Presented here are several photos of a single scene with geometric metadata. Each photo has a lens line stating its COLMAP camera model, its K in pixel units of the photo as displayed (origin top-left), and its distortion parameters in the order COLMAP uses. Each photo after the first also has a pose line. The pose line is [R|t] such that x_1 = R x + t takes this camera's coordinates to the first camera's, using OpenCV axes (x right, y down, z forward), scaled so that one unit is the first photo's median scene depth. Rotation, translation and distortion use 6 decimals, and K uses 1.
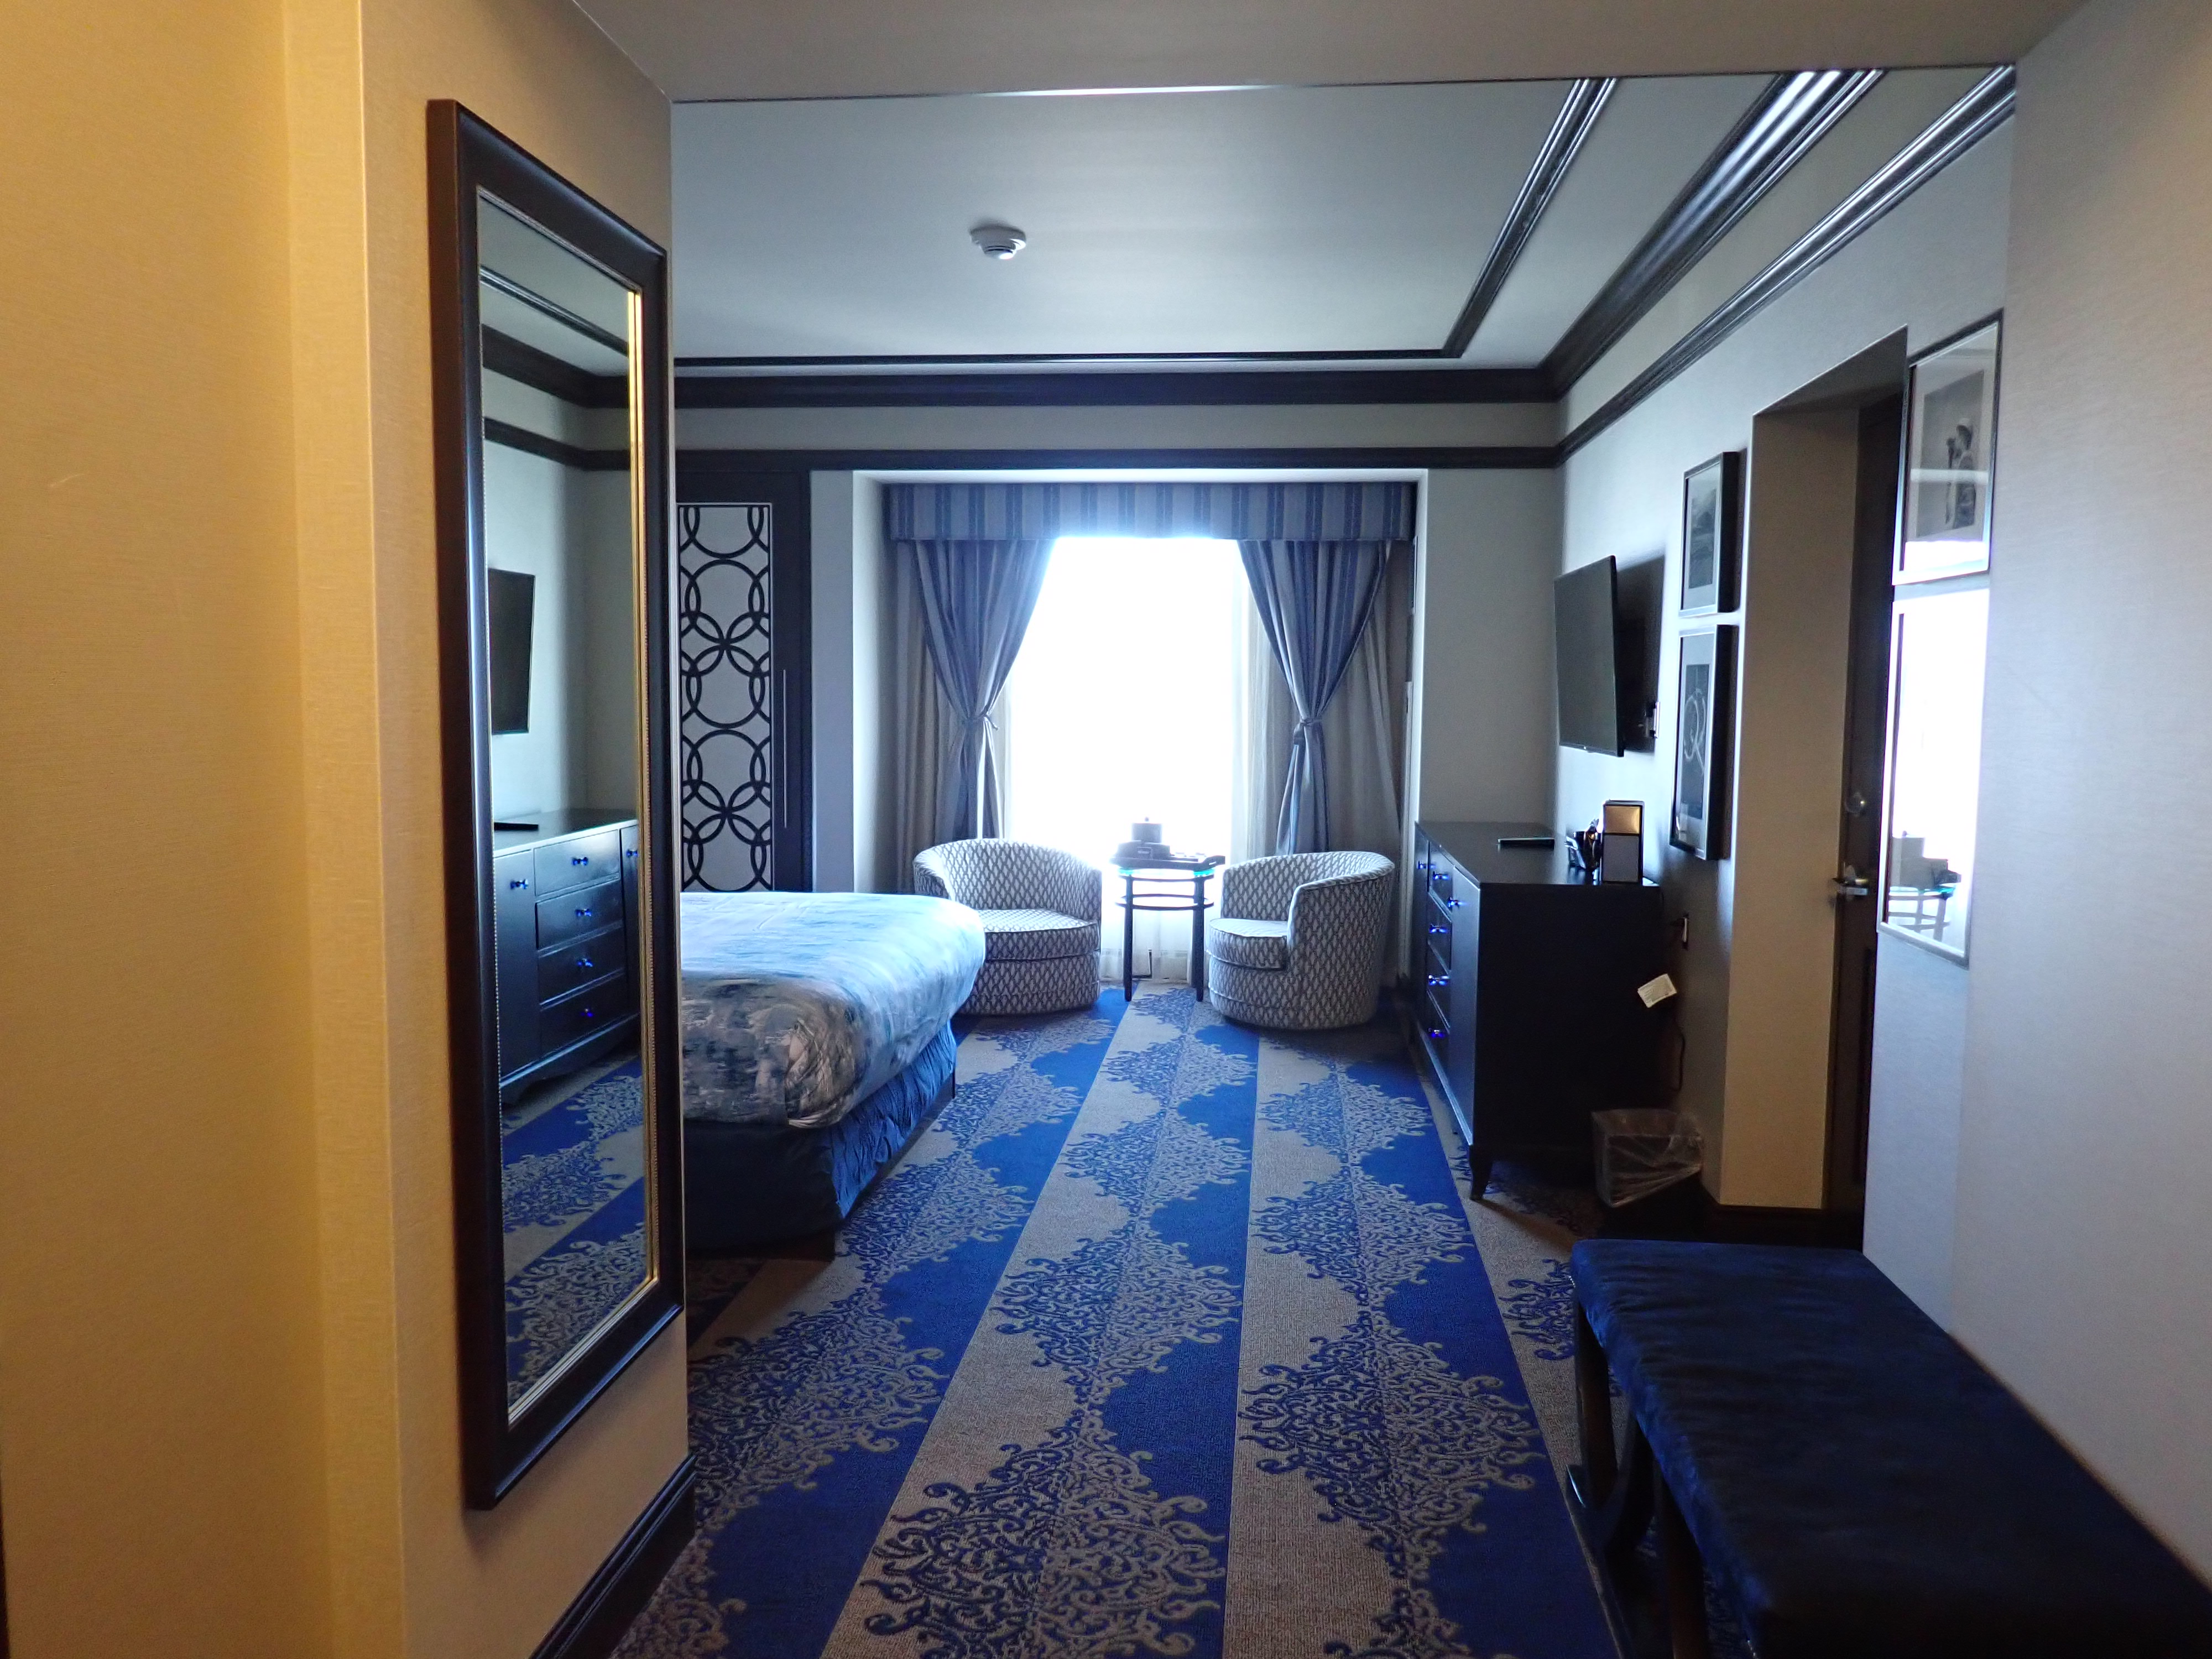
lens RADIAL K [[1633.5, 0, 1105.3], [0, 1633.5, 828.4], [0, 0, 1]] dist [0.002298, -0.006411]
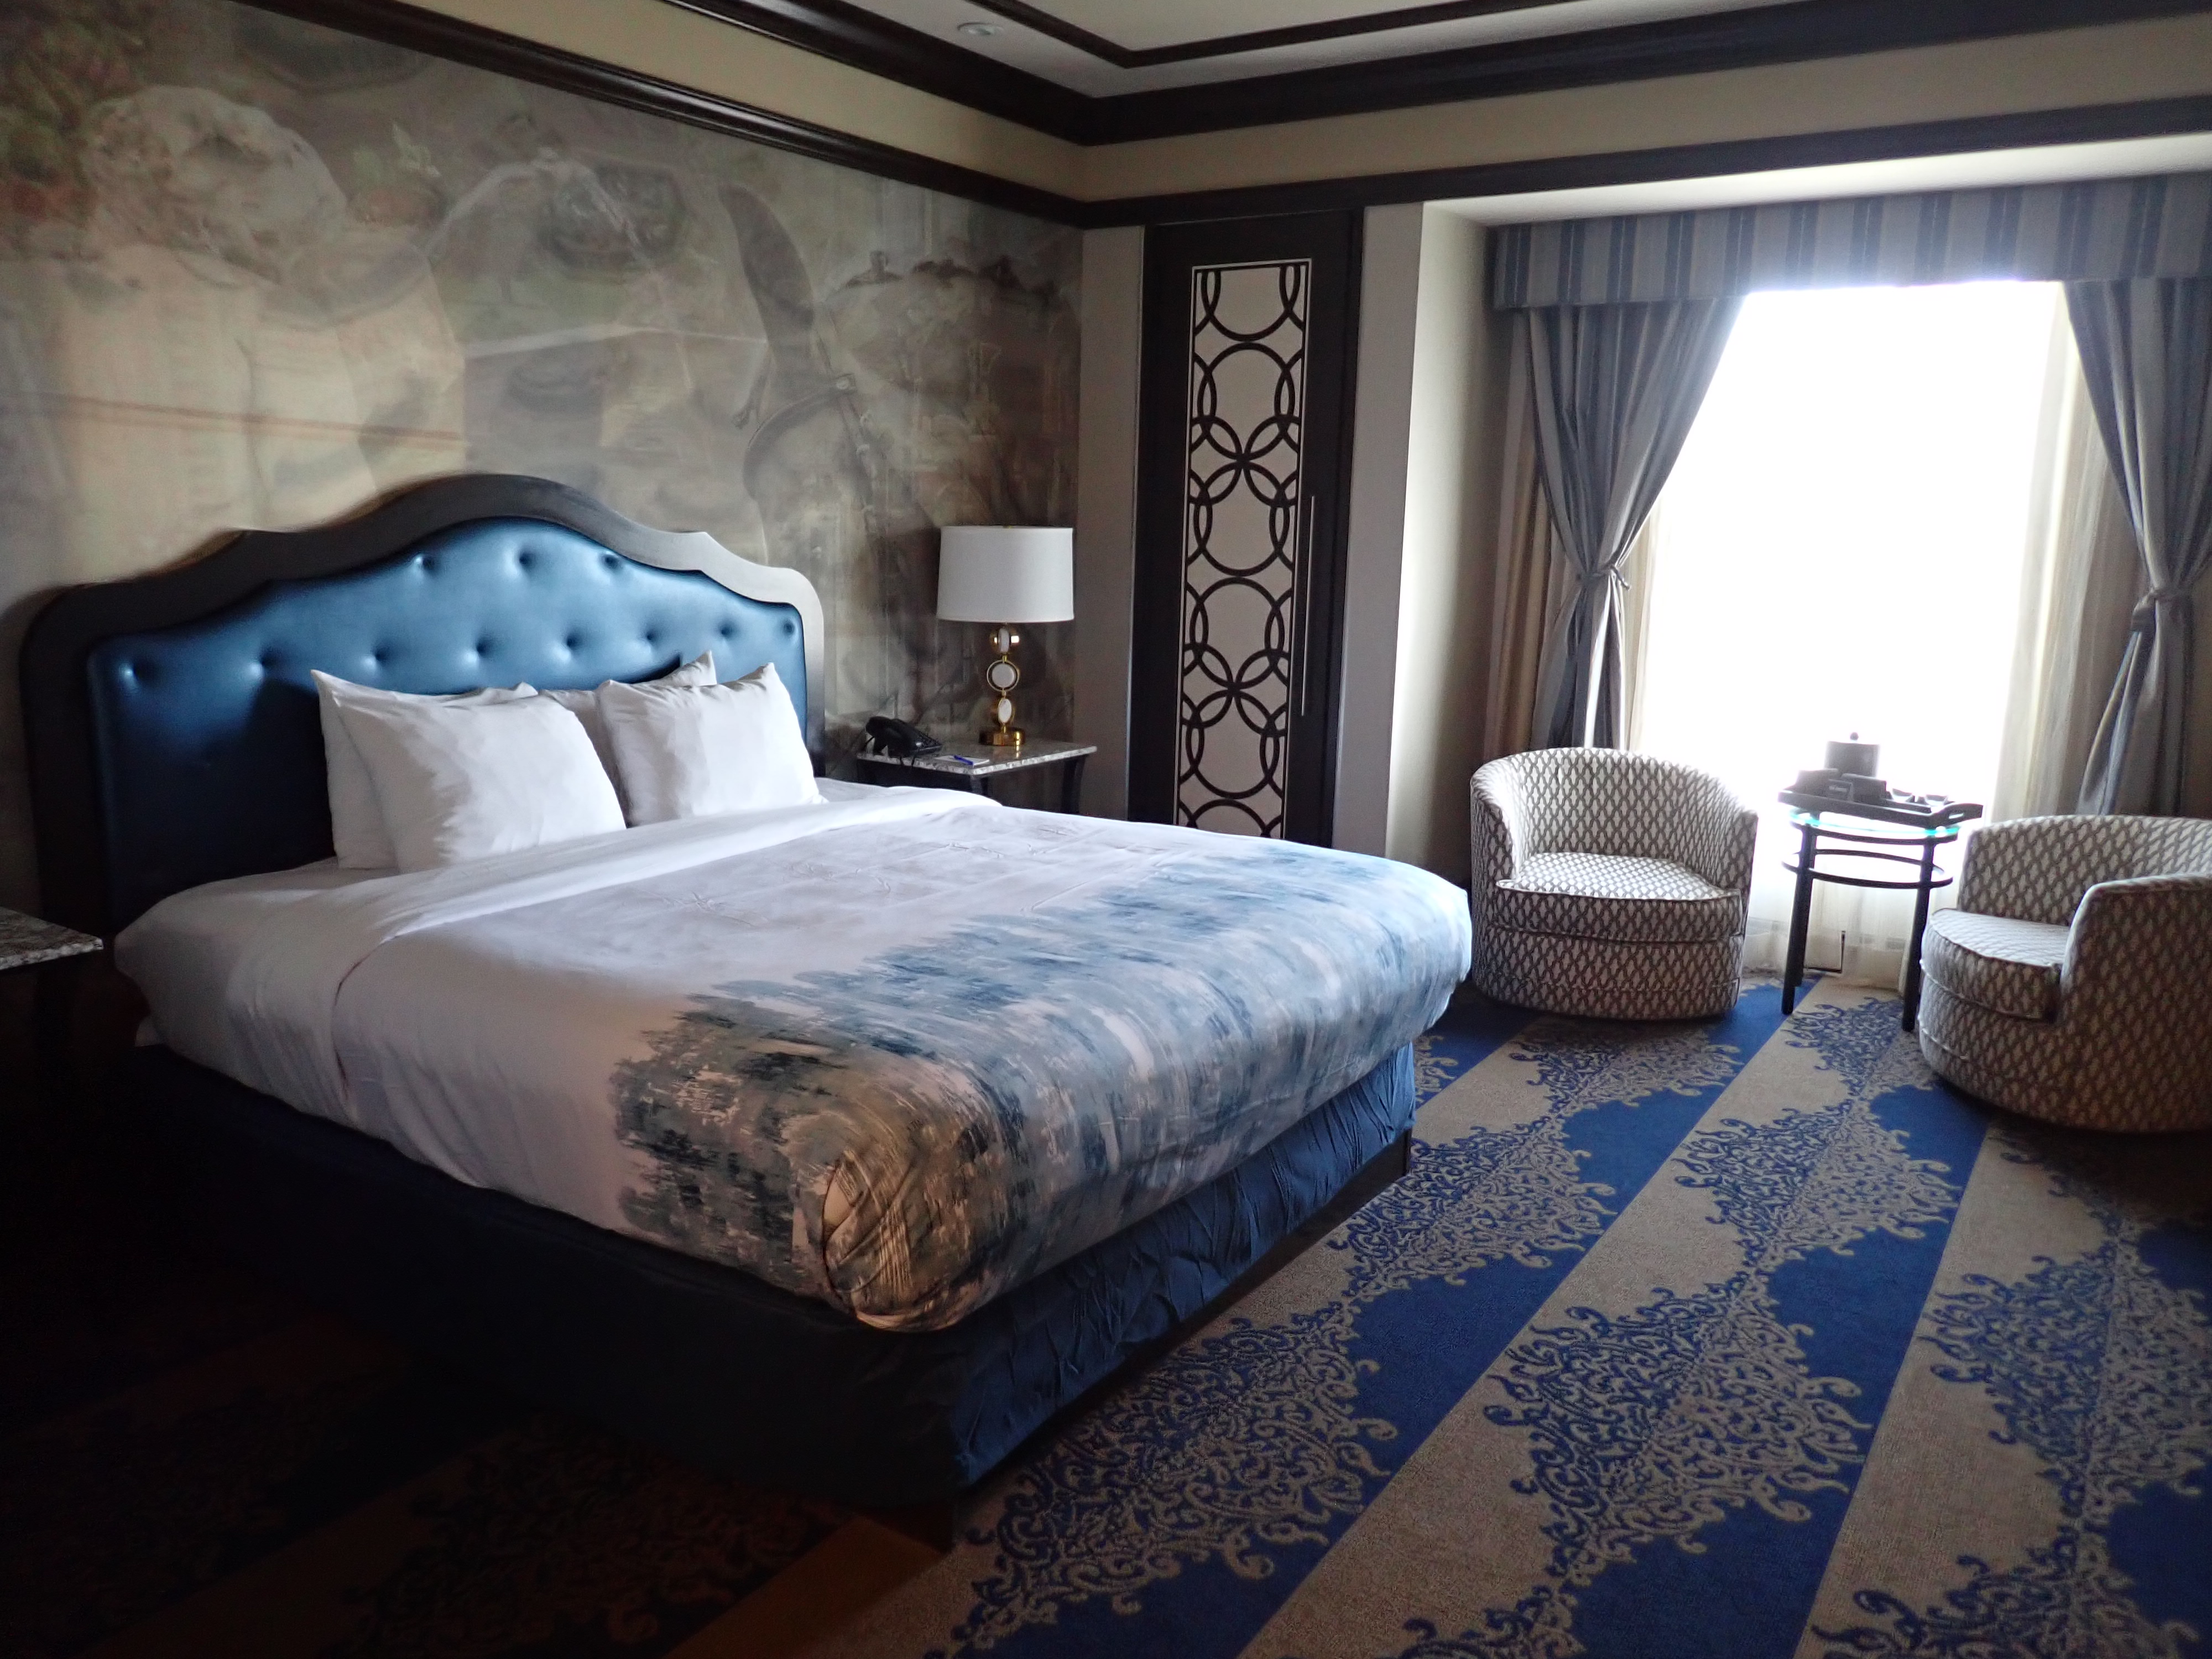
lens RADIAL K [[1633.5, 0, 1104.2], [0, 1633.5, 831.7], [0, 0, 1]] dist [0.002298, -0.006411]
pose [[0.887057, 0.100268, -0.450640, 0.061334], [-0.054954, 0.992123, 0.112574, -0.026502], [0.458378, -0.075095, 0.885579, 0.308527]]
